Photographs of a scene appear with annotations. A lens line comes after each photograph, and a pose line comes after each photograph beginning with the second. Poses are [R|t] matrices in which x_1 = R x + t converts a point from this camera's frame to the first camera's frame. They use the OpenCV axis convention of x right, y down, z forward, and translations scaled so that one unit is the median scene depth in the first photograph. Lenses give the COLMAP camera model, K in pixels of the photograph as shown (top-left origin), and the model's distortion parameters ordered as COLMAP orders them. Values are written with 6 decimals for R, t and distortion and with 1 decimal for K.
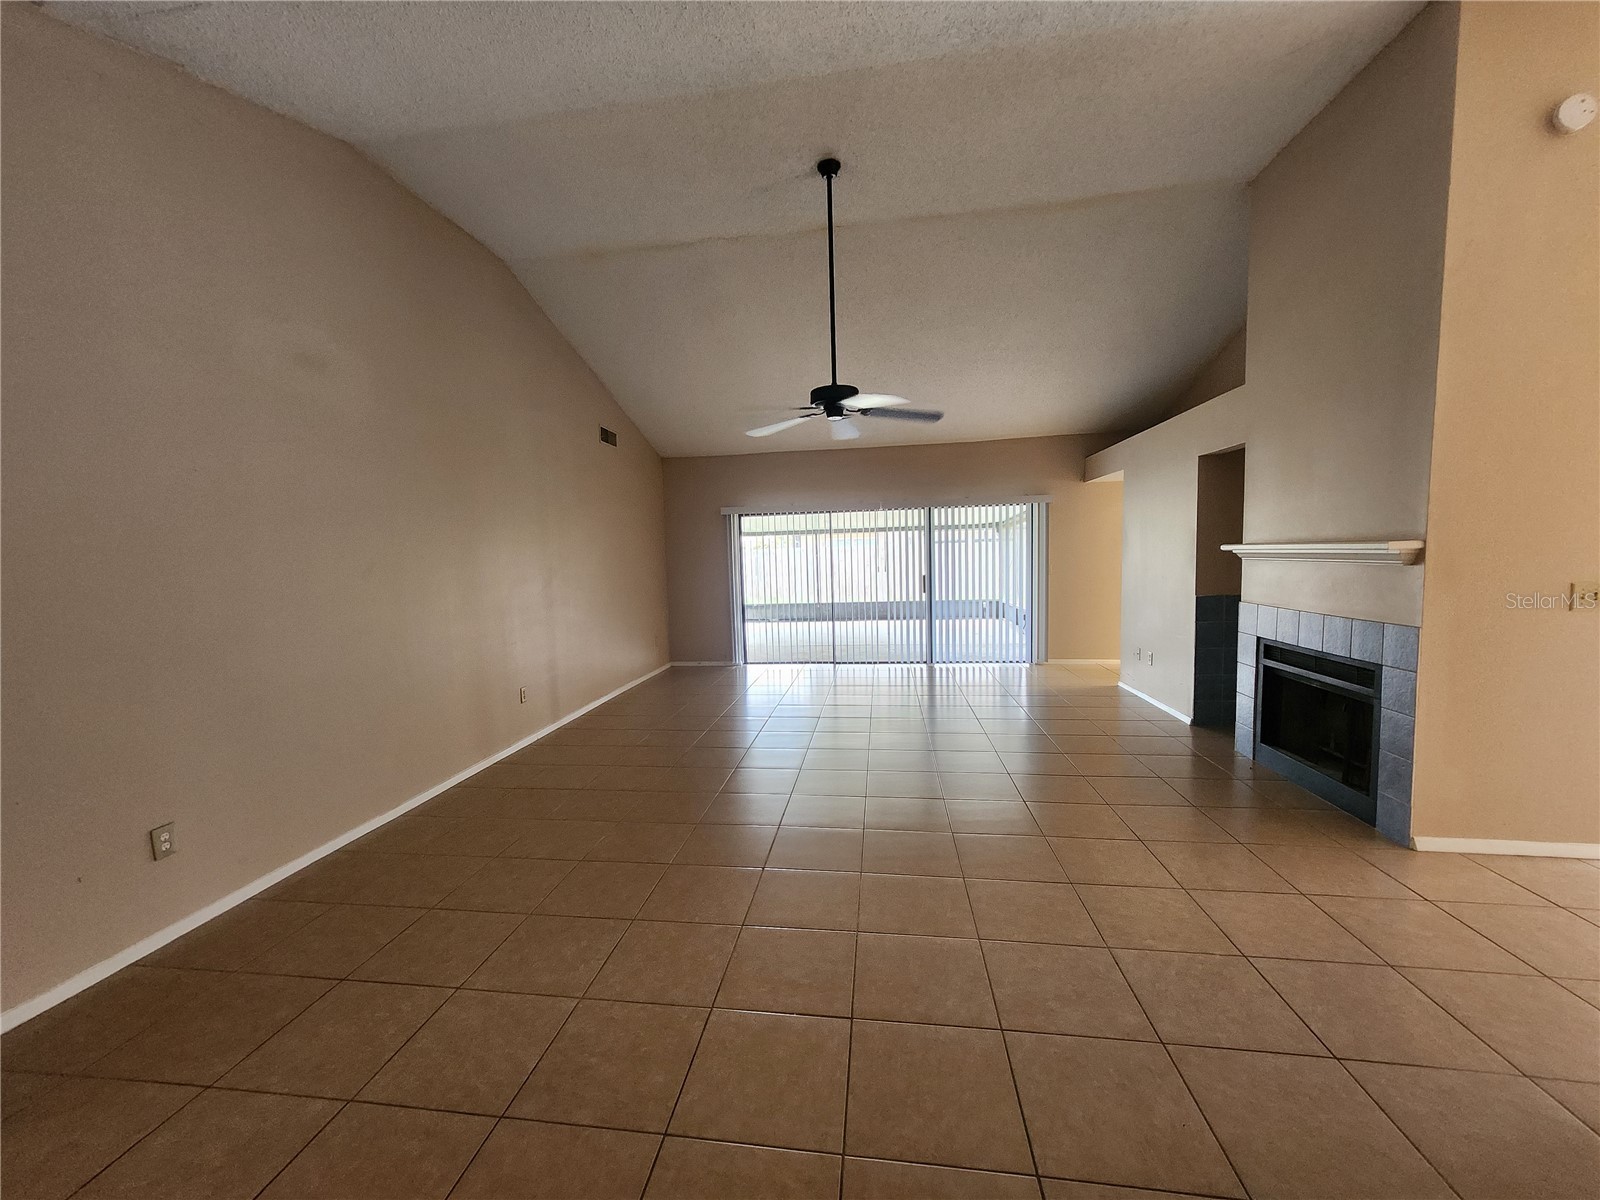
lens RADIAL K [[627.6, 0, 787.4], [0, 627.6, 612.0], [0, 0, 1]] dist [0.001202, -0.000216]
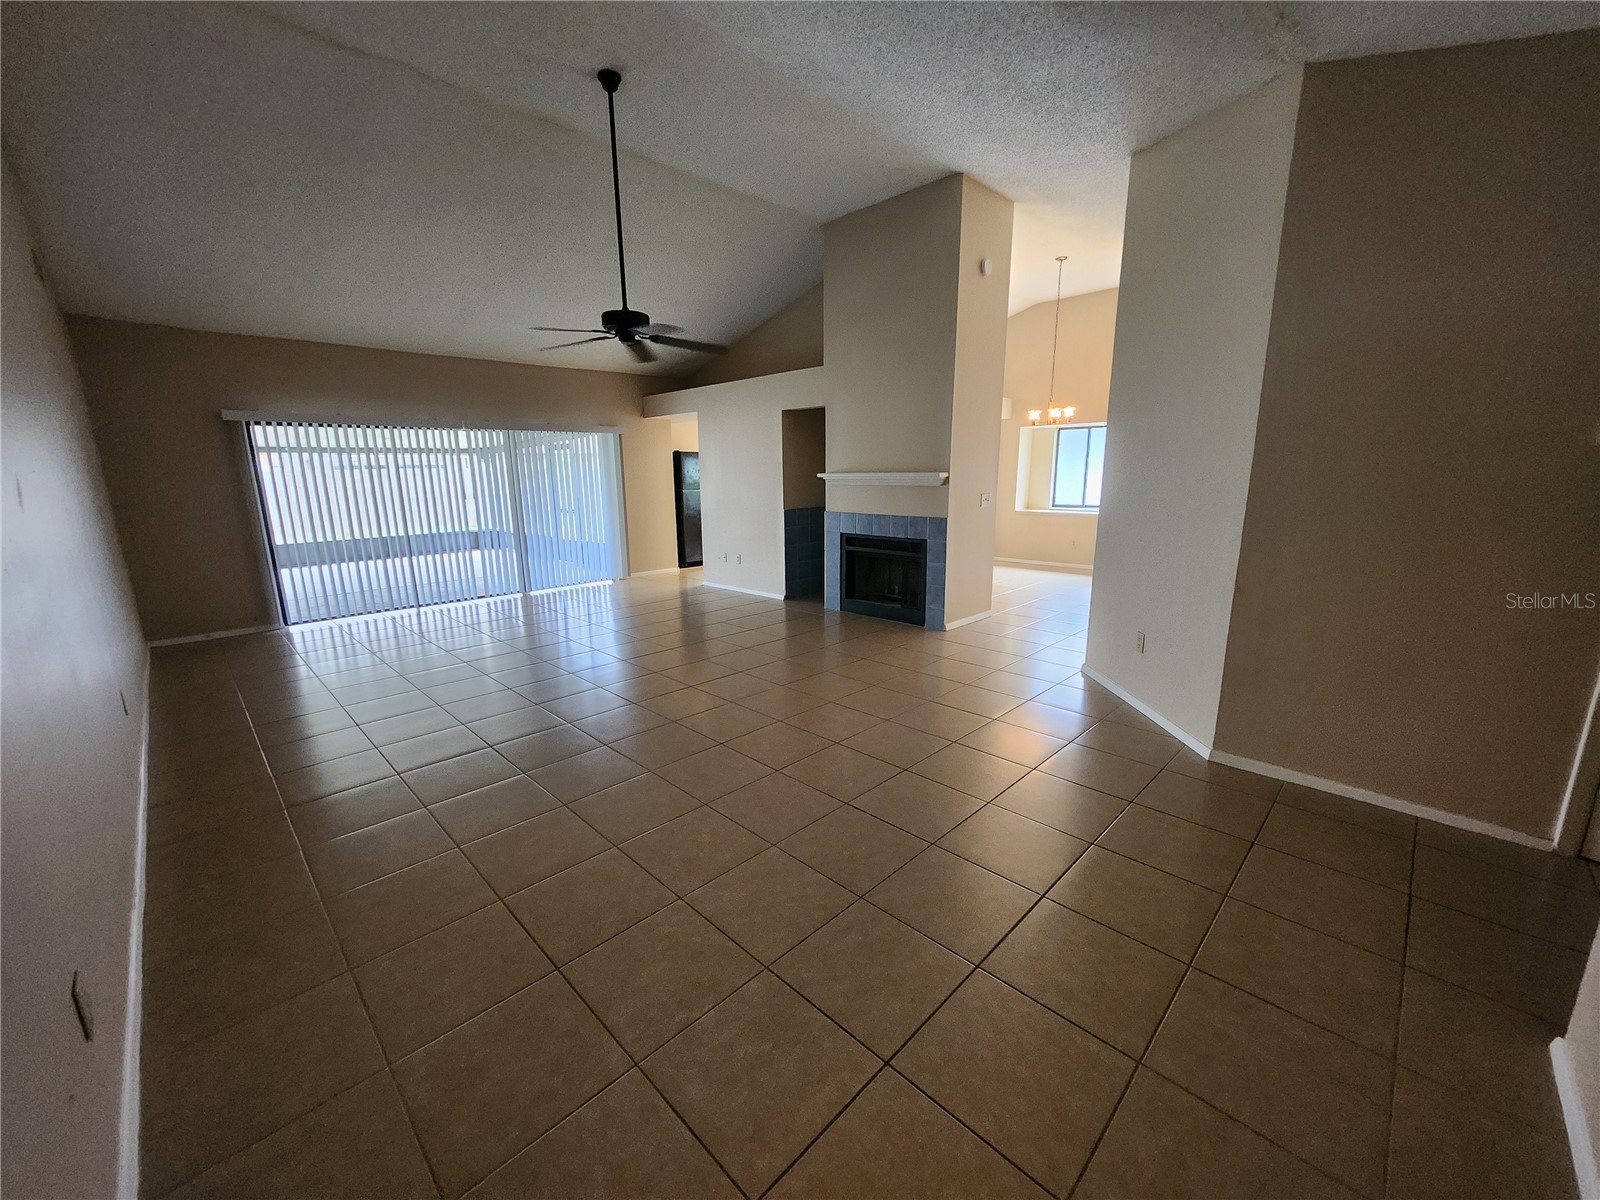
lens RADIAL K [[633.1, 0, 785.1], [0, 633.1, 607.5], [0, 0, 1]] dist [0.008783, -0.000235]
pose [[0.604227, -0.147762, 0.782992, -0.323051], [0.069263, 0.988676, 0.133128, 0.001431], [-0.793796, -0.026208, 0.607619, 0.069649]]
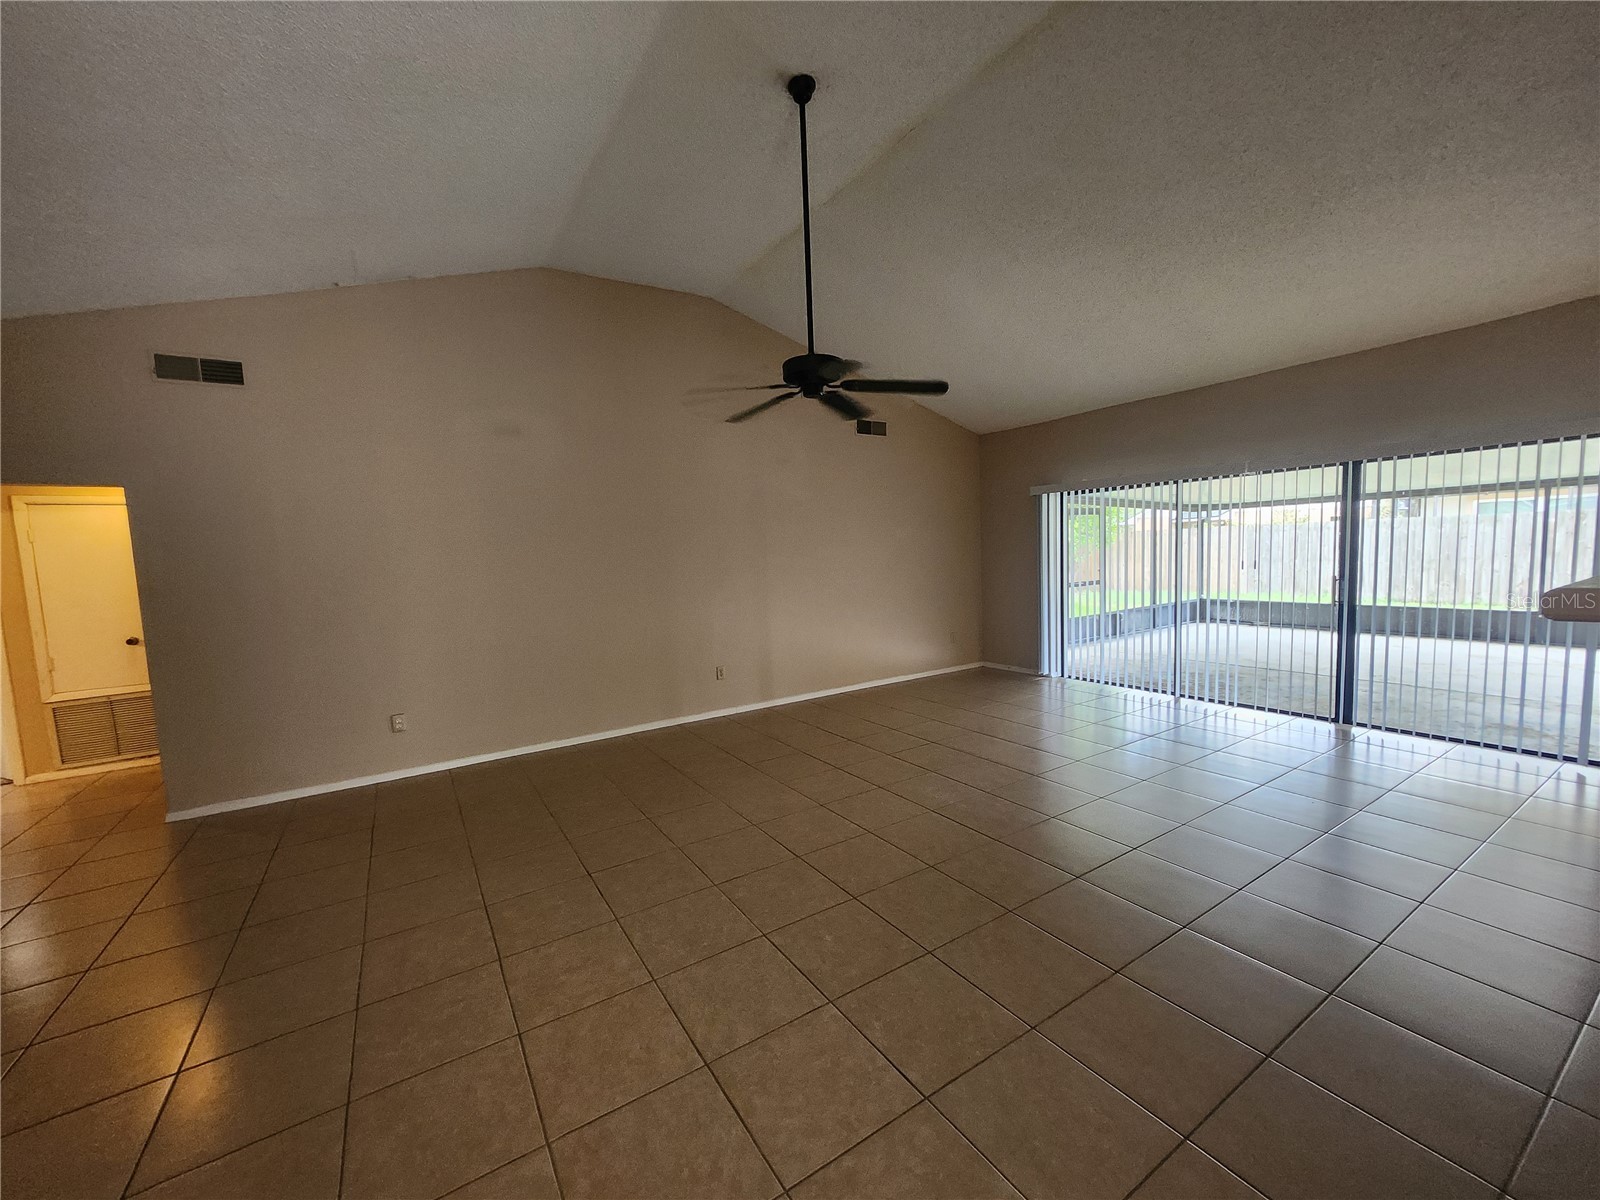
lens RADIAL K [[640.3, 0, 792.3], [0, 640.3, 605.3], [0, 0, 1]] dist [-0.000989, -0.000082]
pose [[0.647503, 0.075423, -0.758322, 0.348830], [-0.052004, 0.997144, 0.054772, -0.038498], [0.760287, 0.003971, 0.649576, 0.213884]]
